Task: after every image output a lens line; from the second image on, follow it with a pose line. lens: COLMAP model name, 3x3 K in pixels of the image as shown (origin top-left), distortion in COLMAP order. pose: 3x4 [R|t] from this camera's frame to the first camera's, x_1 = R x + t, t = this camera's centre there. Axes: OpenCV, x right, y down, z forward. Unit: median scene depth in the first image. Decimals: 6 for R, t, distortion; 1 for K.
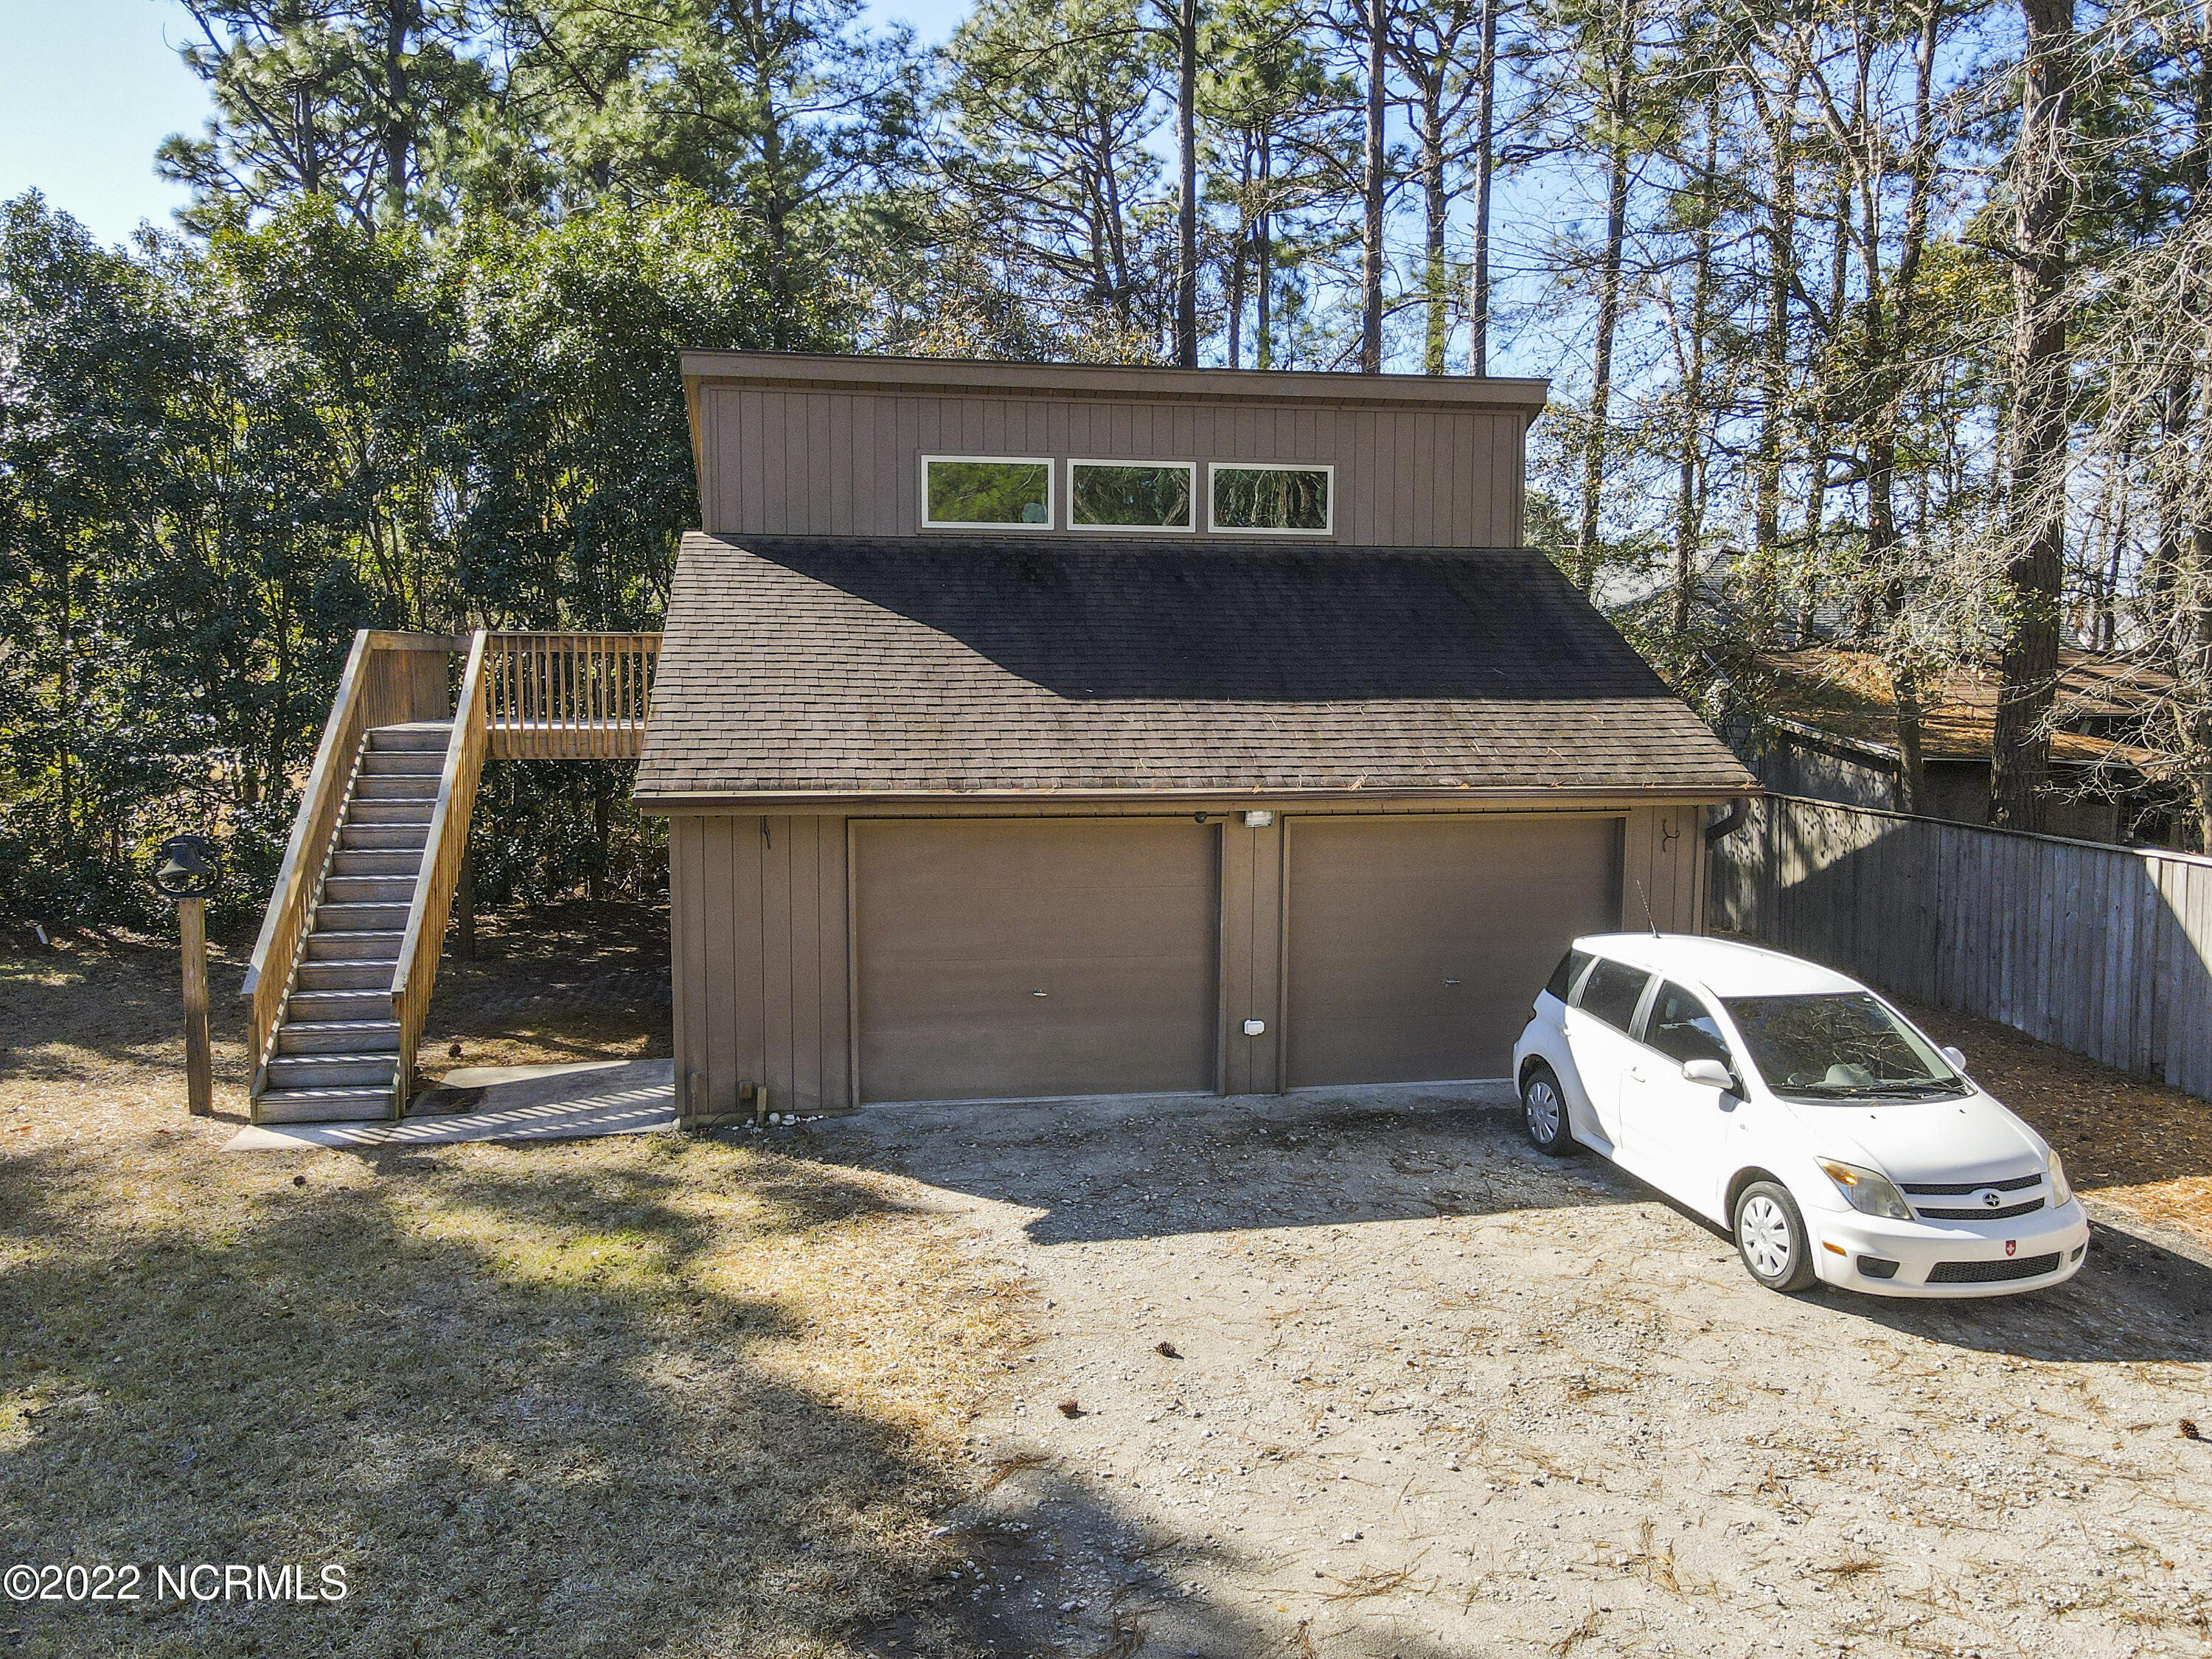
lens RADIAL K [[1631.2, 0, 1112.7], [0, 1631.2, 823.3], [0, 0, 1]] dist [-0.001612, 0.032737]
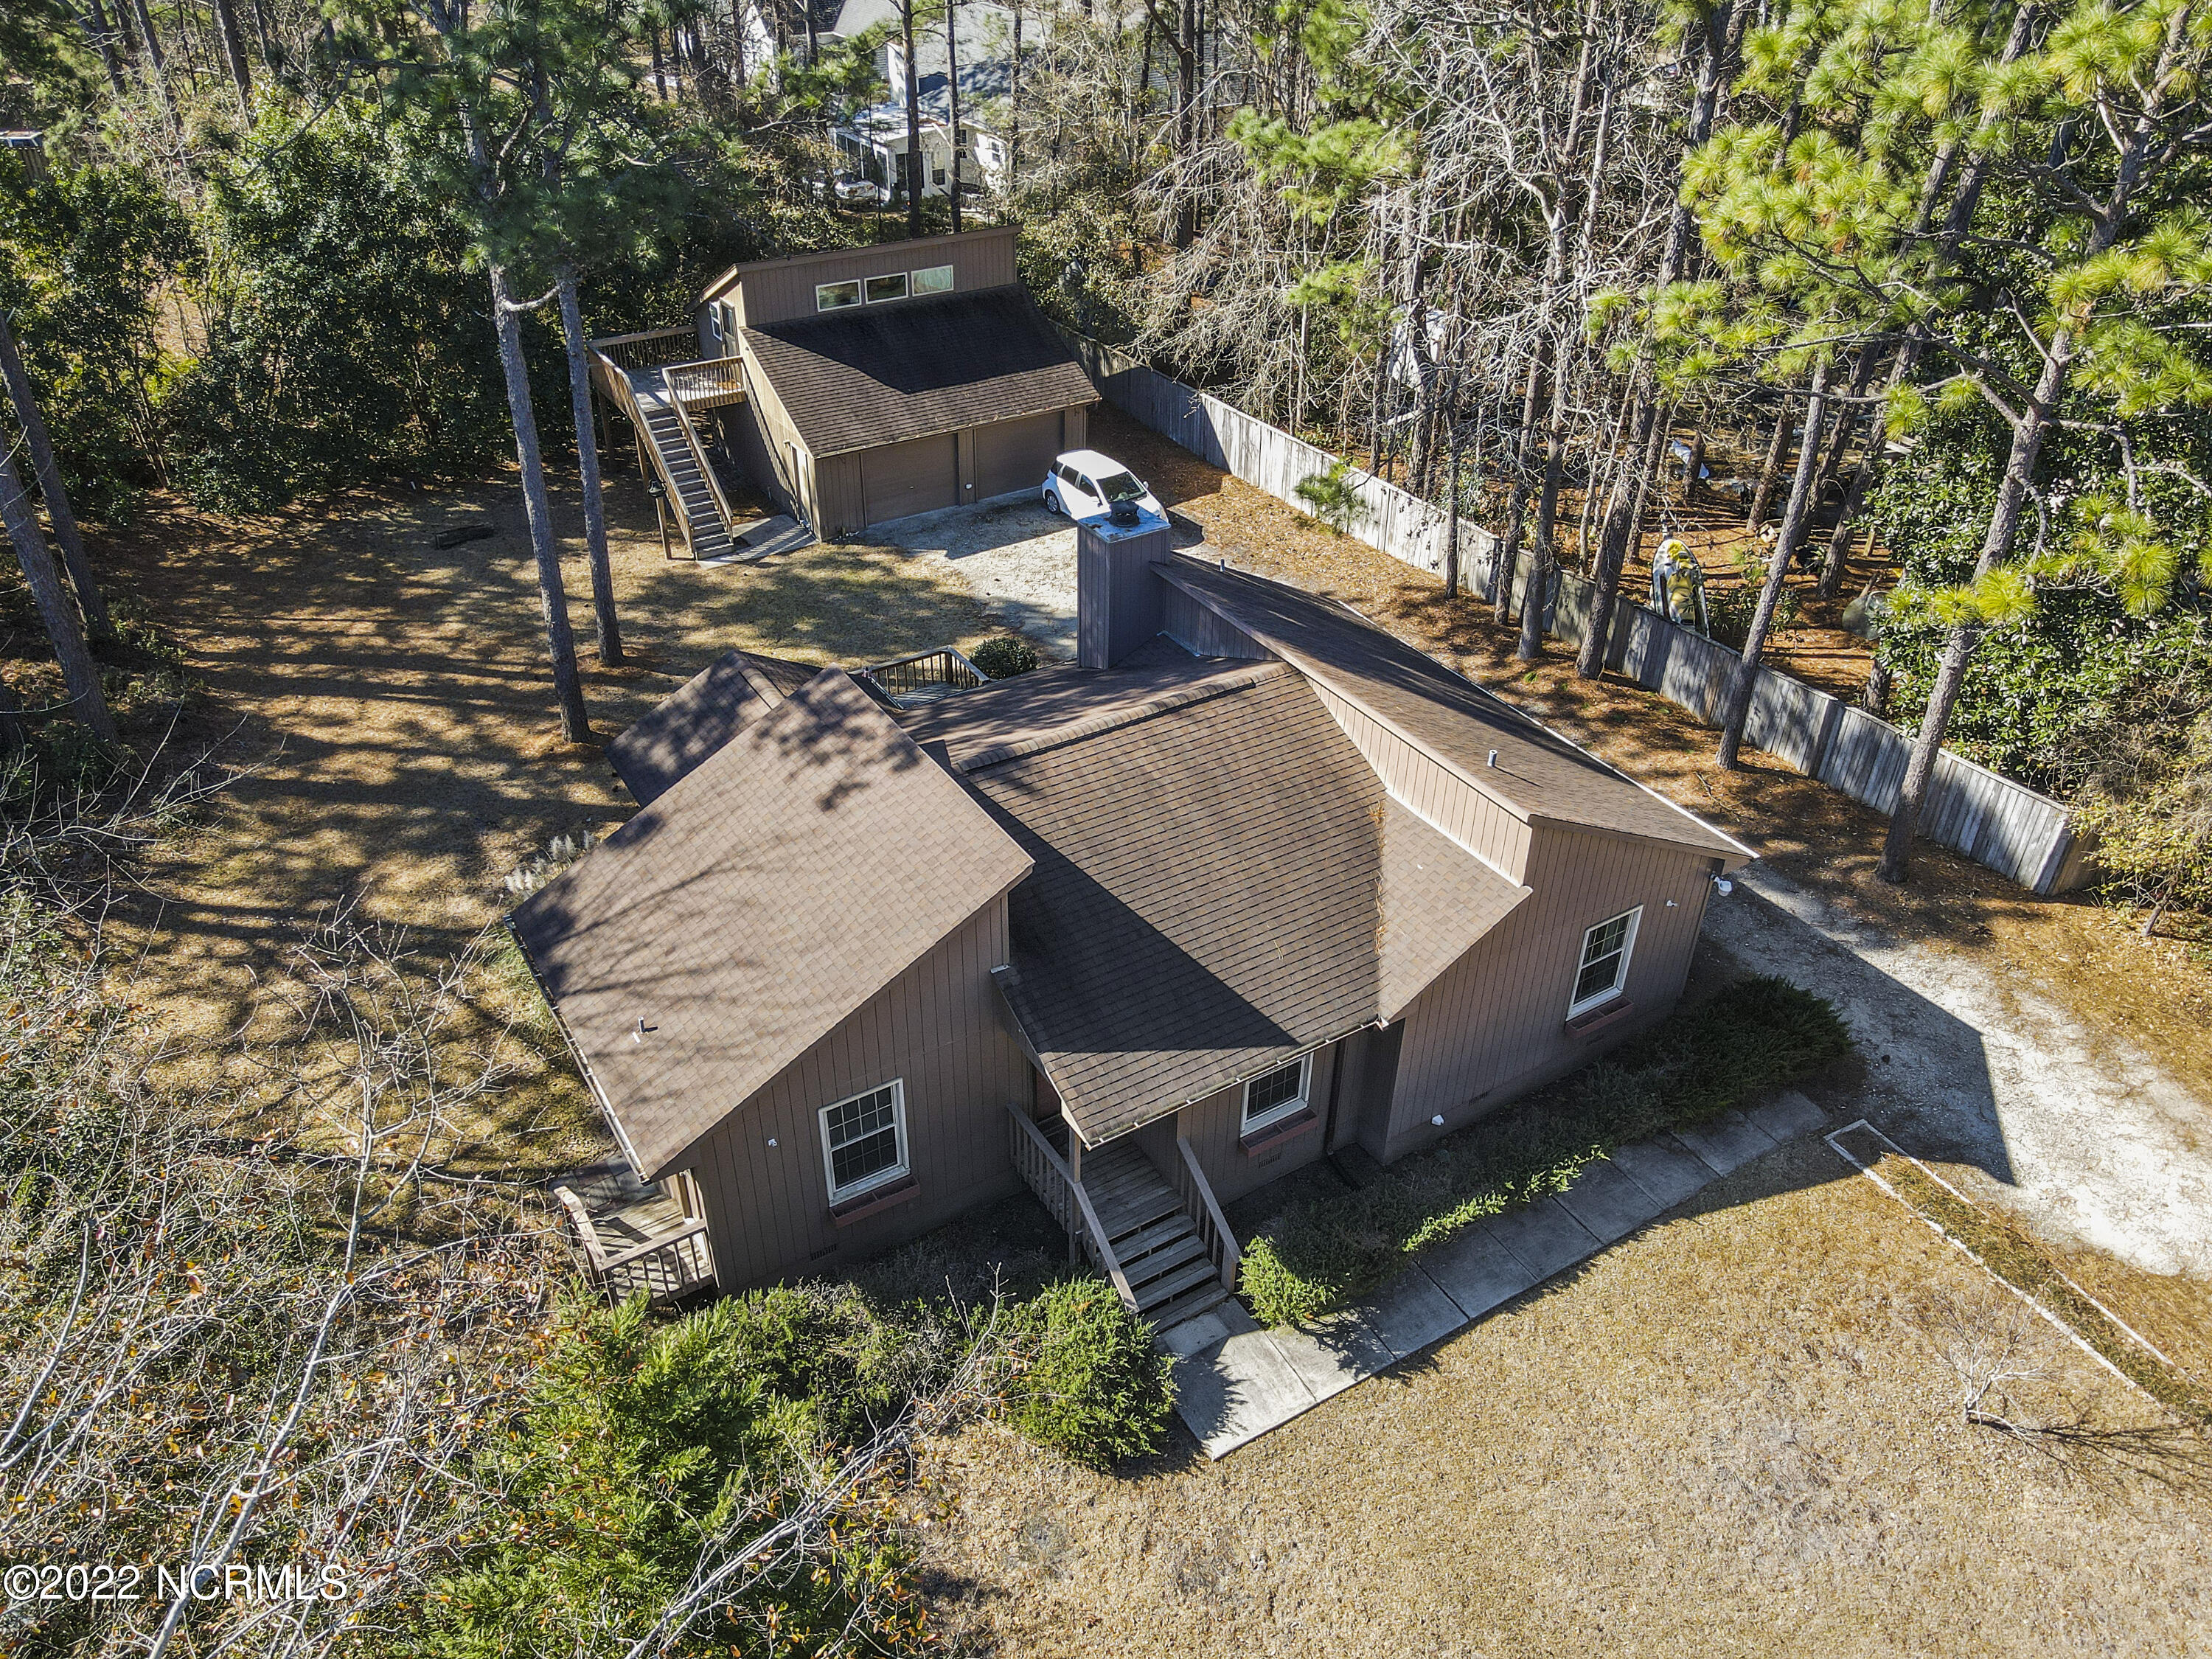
lens RADIAL K [[1631.2, 0, 1112.7], [0, 1631.2, 823.3], [0, 0, 1]] dist [-0.001612, 0.032737]
pose [[0.908322, -0.201820, 0.366360, -1.292454], [0.009388, 0.885507, 0.464531, -1.045964], [-0.418166, -0.418505, 0.806220, -2.747569]]
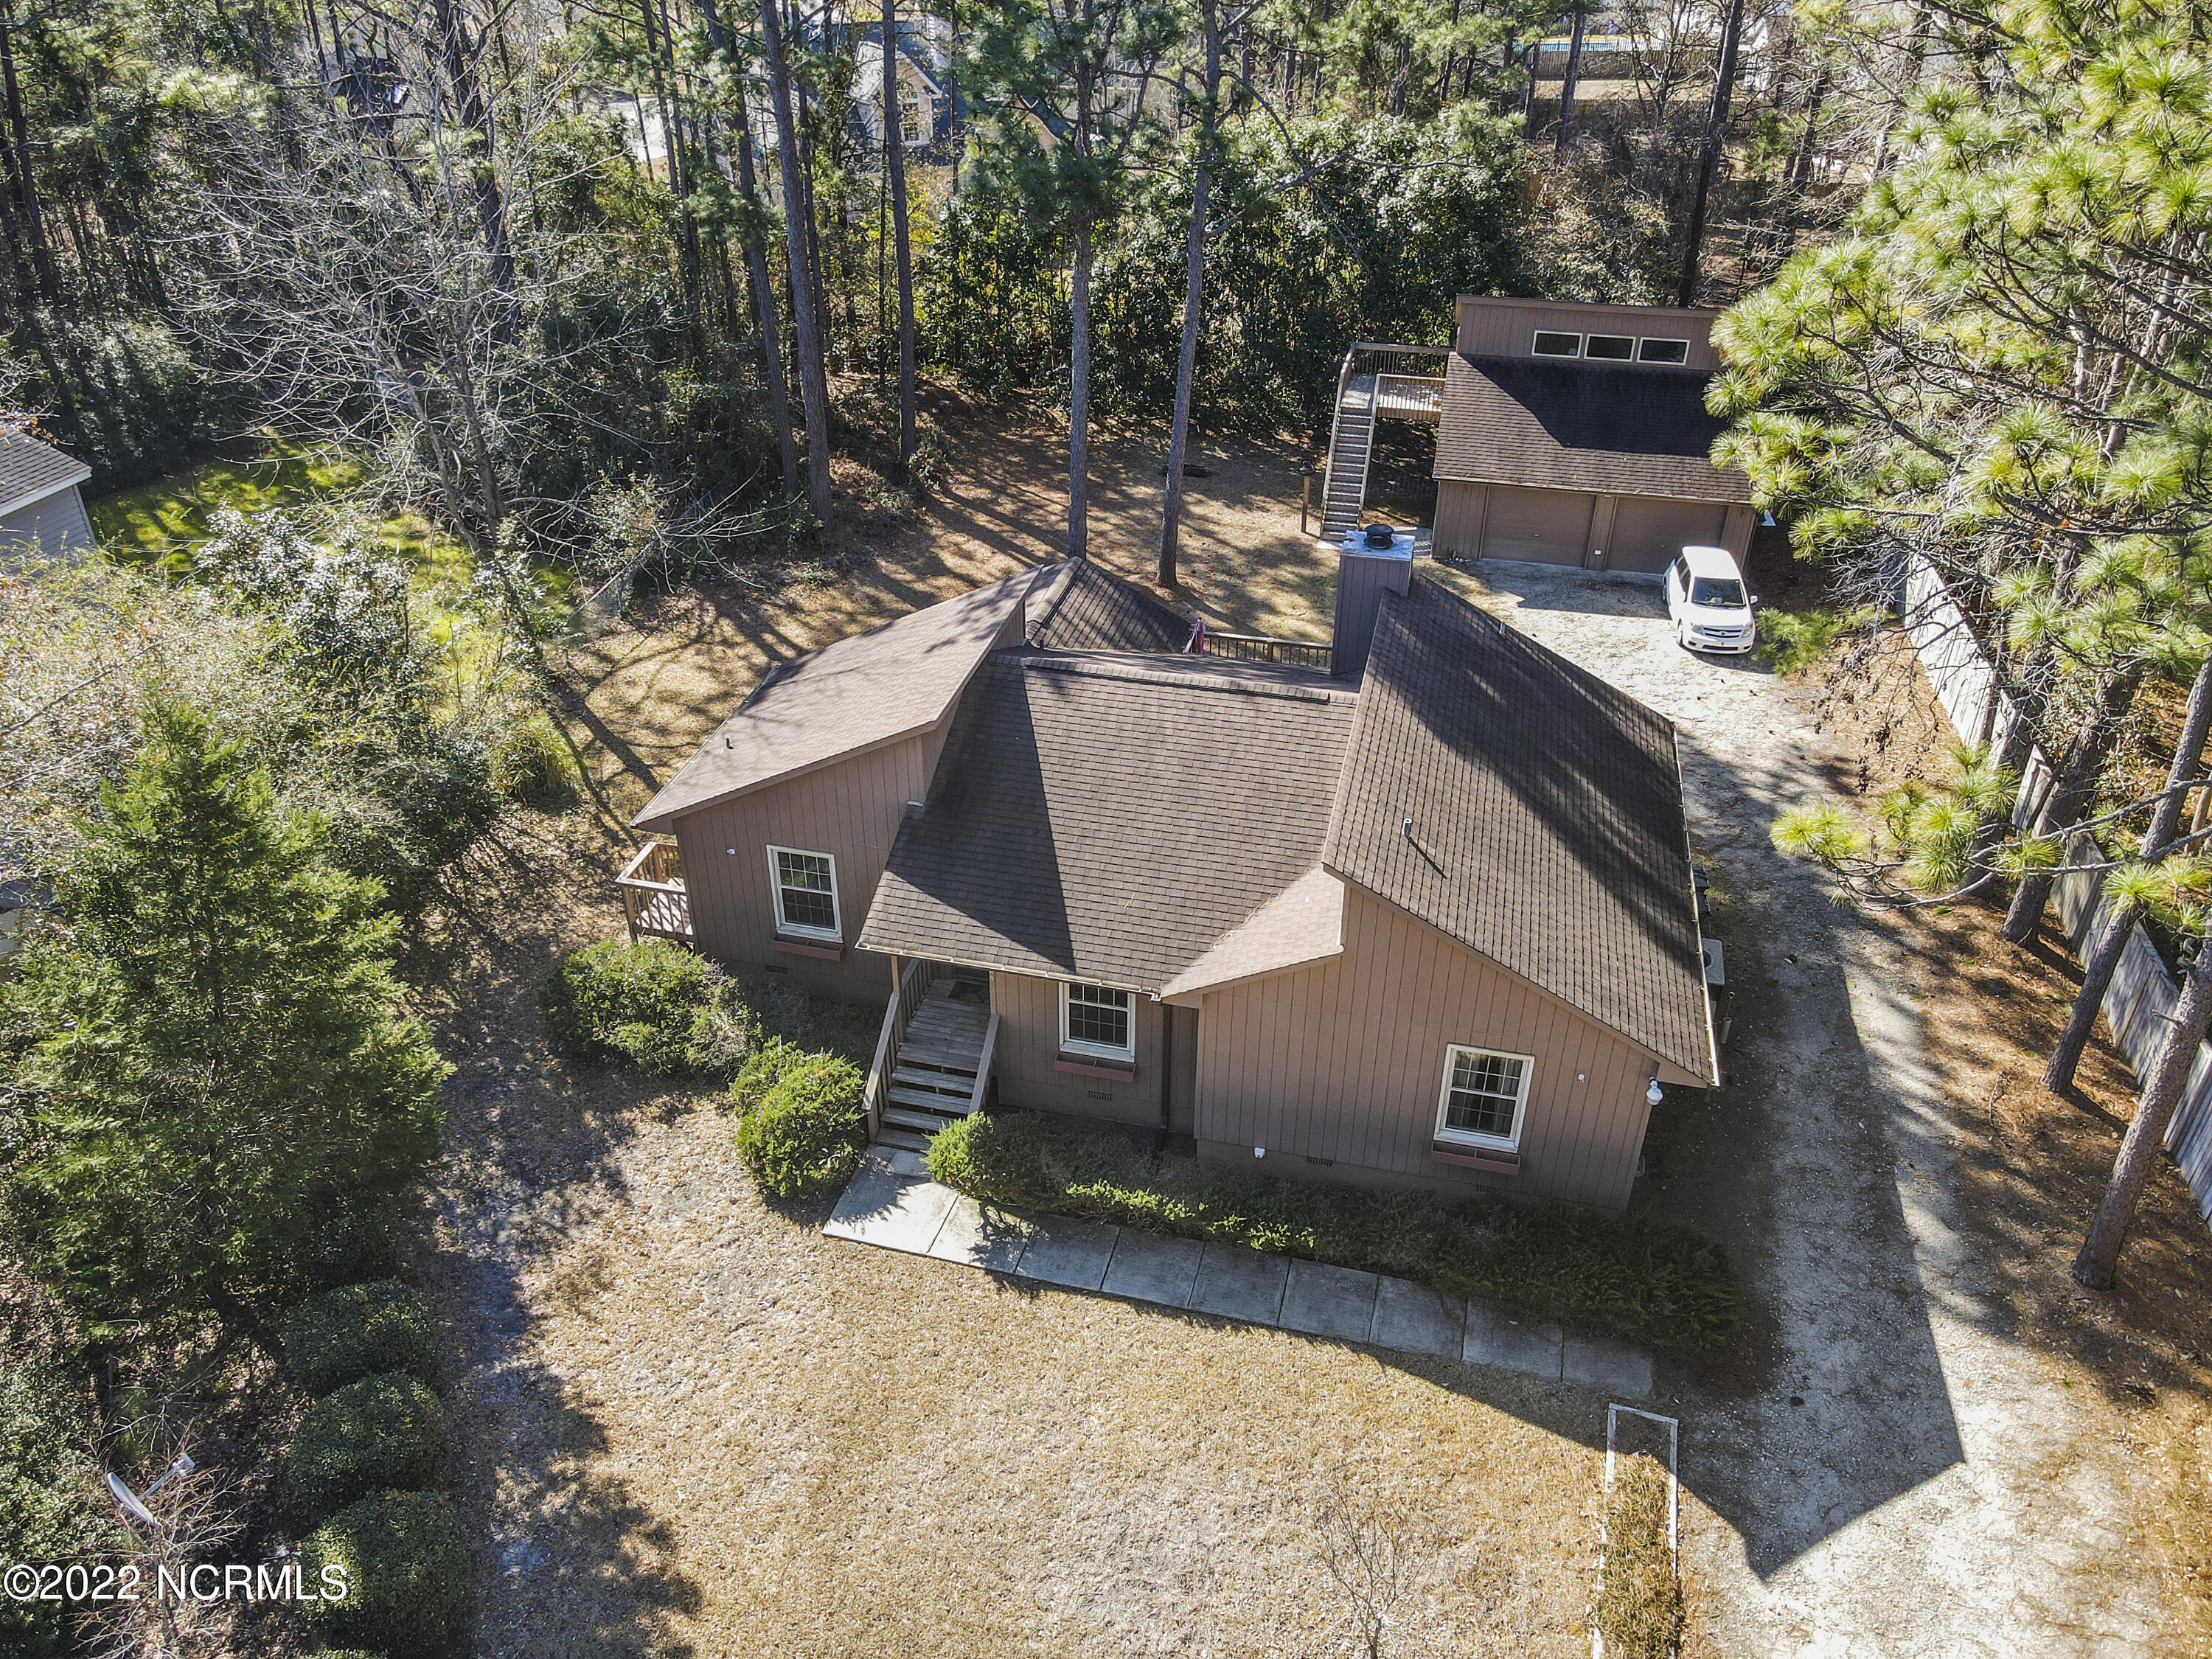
lens RADIAL K [[1604.4, 0, 1106.0], [0, 1604.4, 829.5], [0, 0, 1]] dist [-0.003064, 0.039910]
pose [[0.932508, 0.220273, -0.286196, 0.269965], [-0.069973, 0.887641, 0.455189, -1.024913], [0.354306, -0.404441, 0.843146, -3.074746]]
